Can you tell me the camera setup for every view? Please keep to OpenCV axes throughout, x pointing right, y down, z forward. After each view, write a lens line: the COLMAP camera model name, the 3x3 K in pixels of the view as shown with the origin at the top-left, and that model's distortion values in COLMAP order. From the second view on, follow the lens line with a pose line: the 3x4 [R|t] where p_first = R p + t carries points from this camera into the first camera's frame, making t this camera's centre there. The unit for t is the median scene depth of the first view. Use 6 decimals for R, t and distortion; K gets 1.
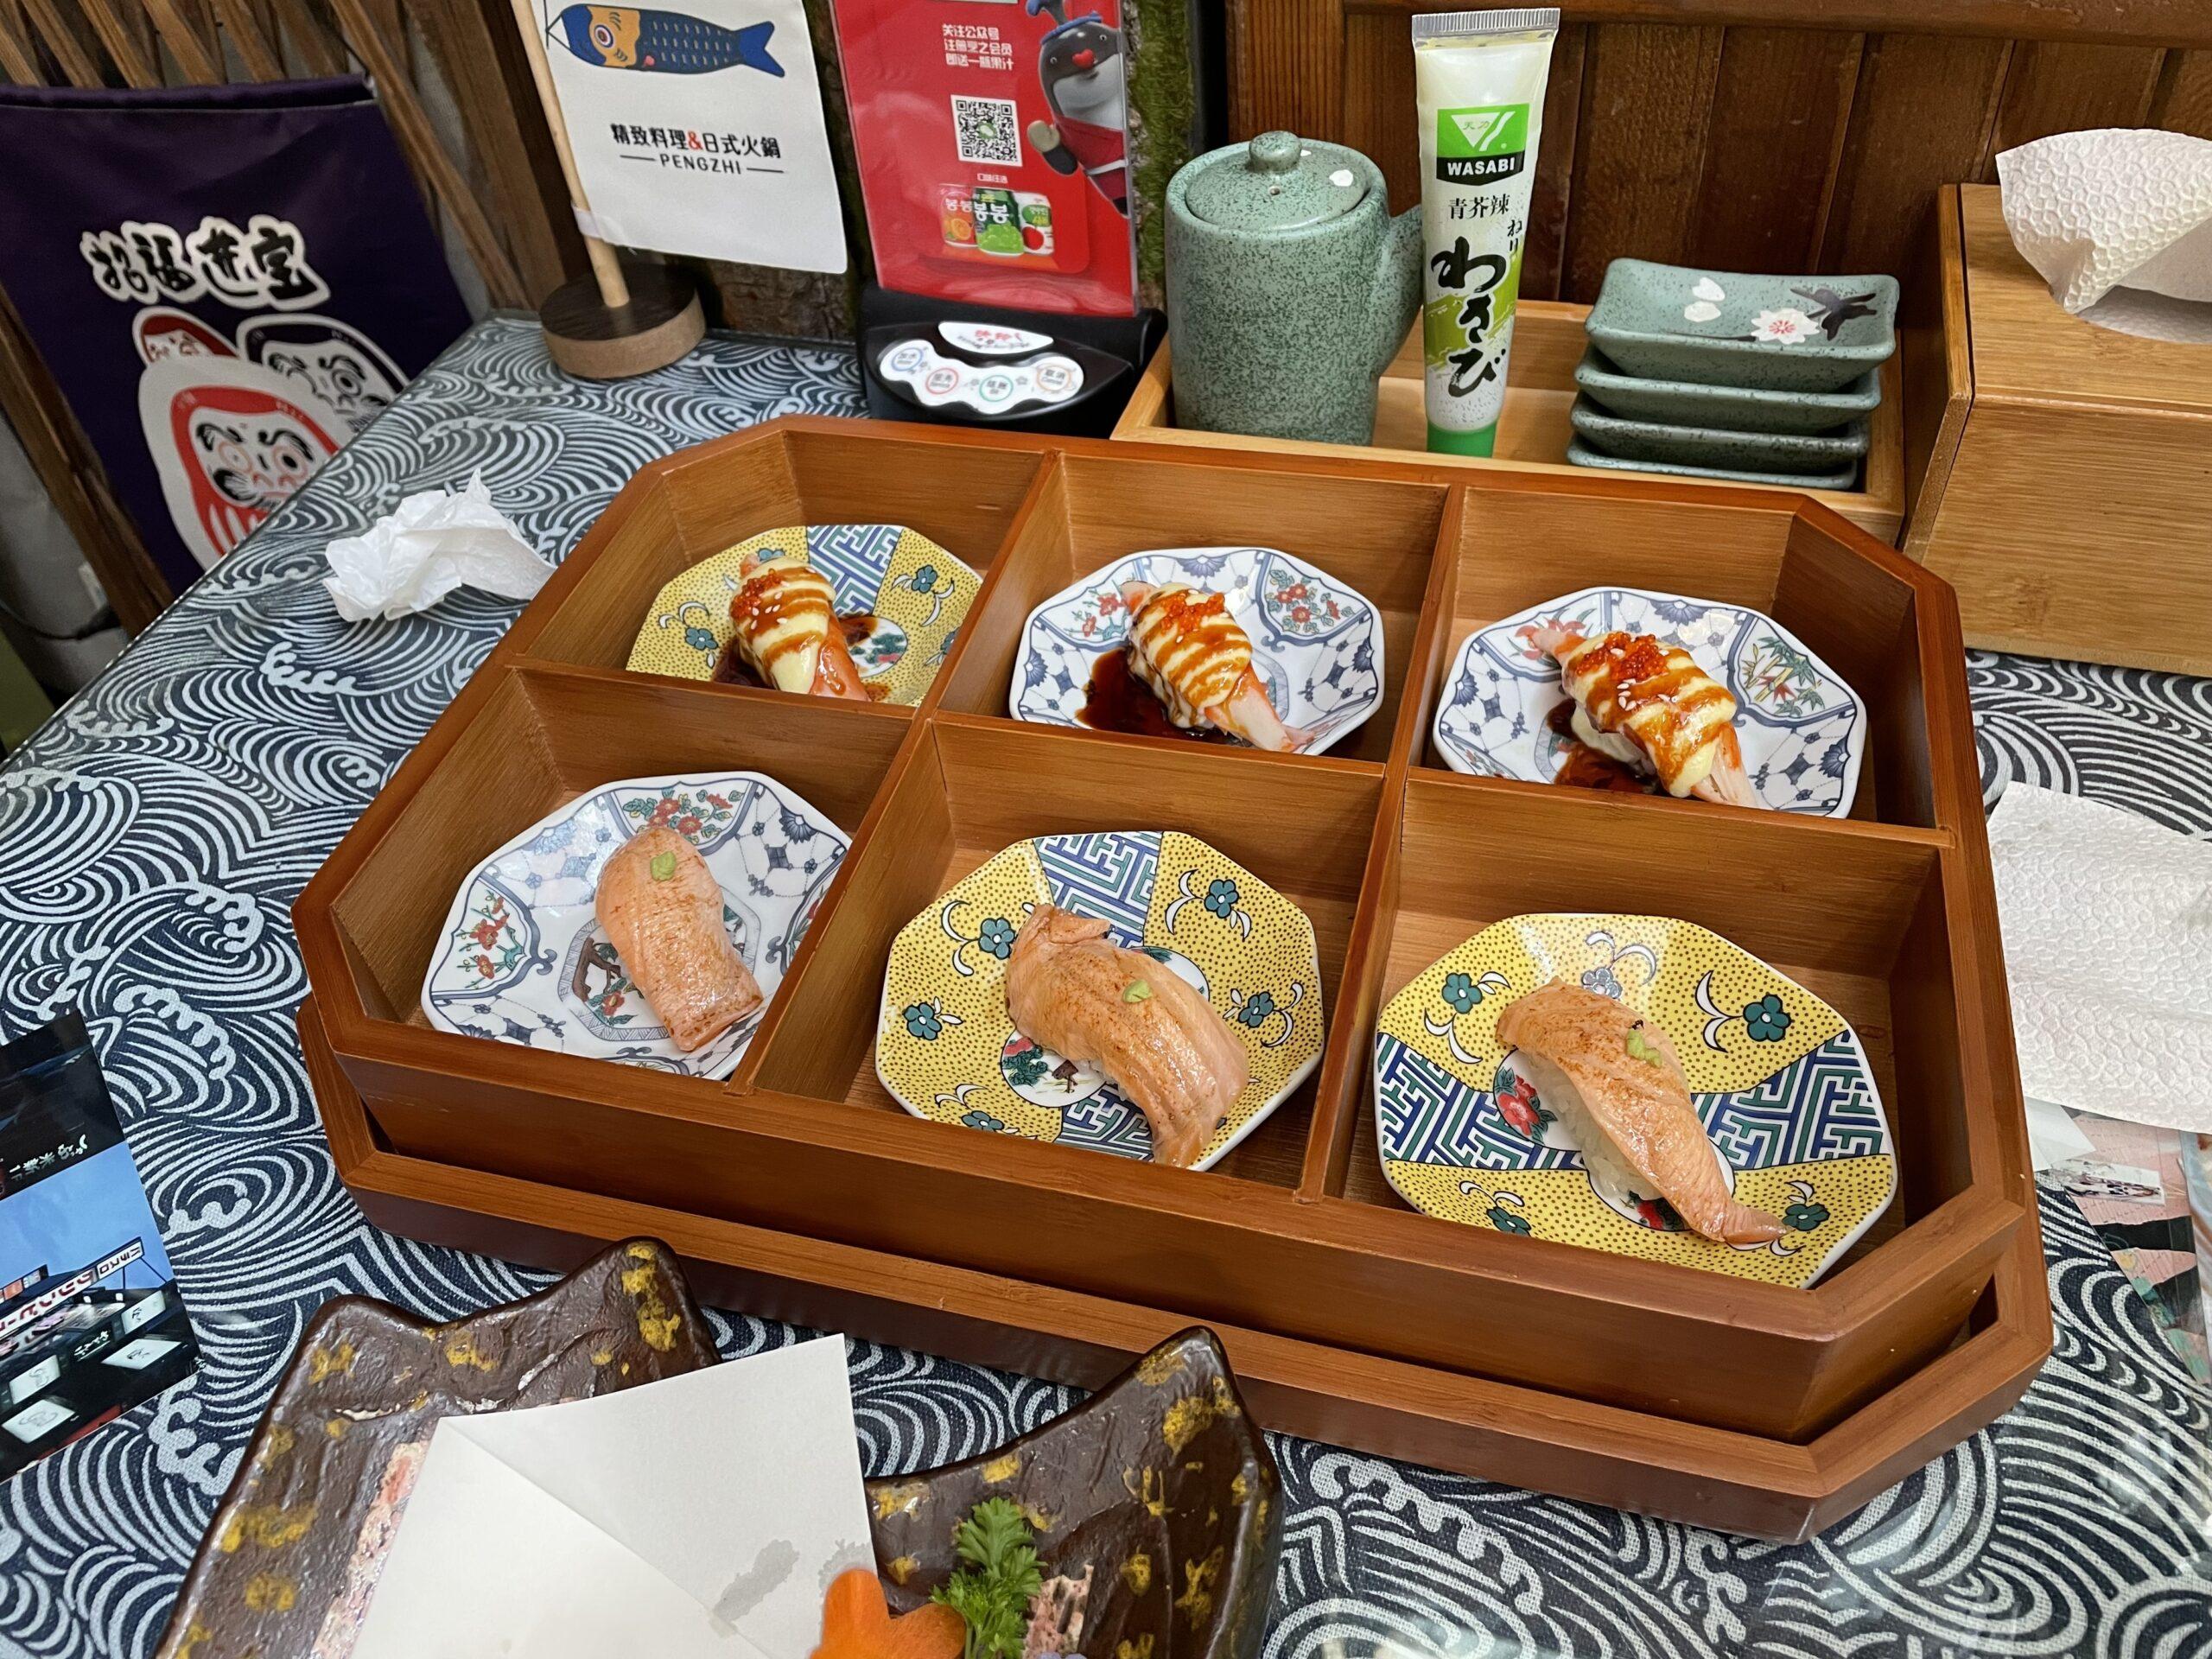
lens RADIAL K [[1684.1, 0, 1087.0], [0, 1684.1, 843.1], [0, 0, 1]] dist [0.074799, -0.109356]
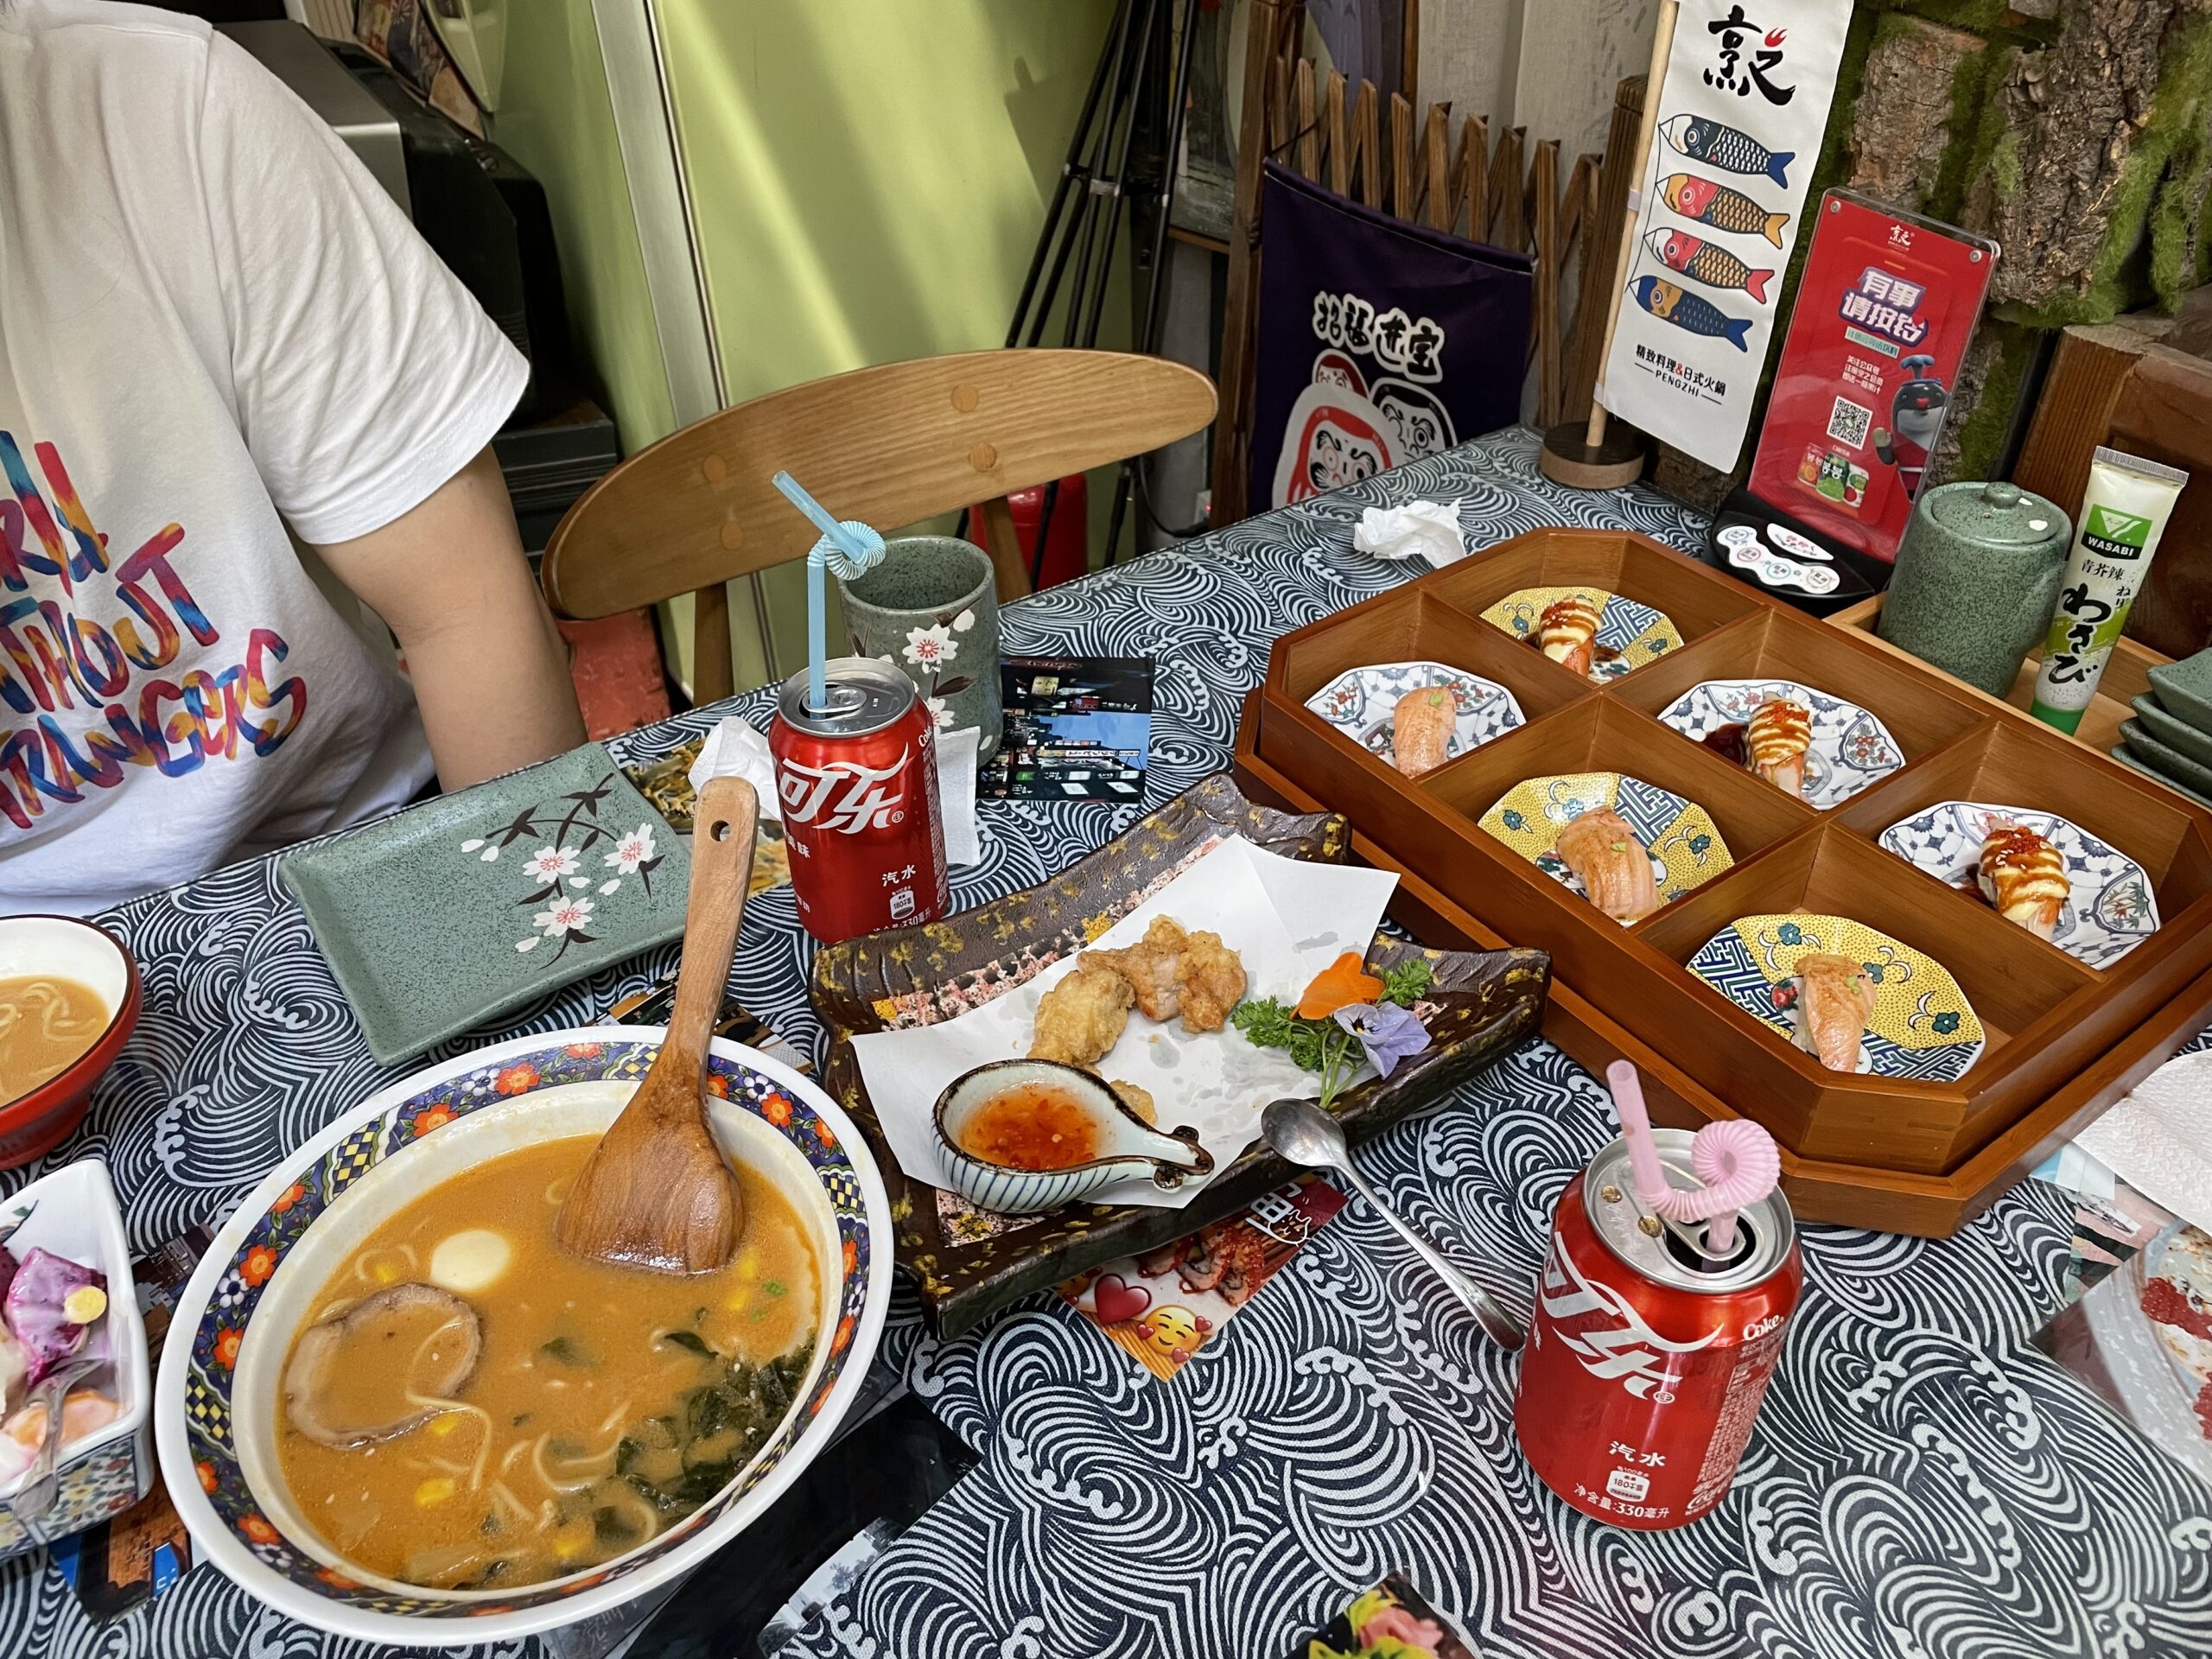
lens RADIAL K [[1684.1, 0, 1087.0], [0, 1684.1, 843.1], [0, 0, 1]] dist [0.074799, -0.109356]
pose [[0.770598, 0.448233, -0.453063, 0.276564], [-0.481979, 0.874981, 0.045873, 0.184113], [0.416984, 0.183017, 0.890297, -0.608892]]
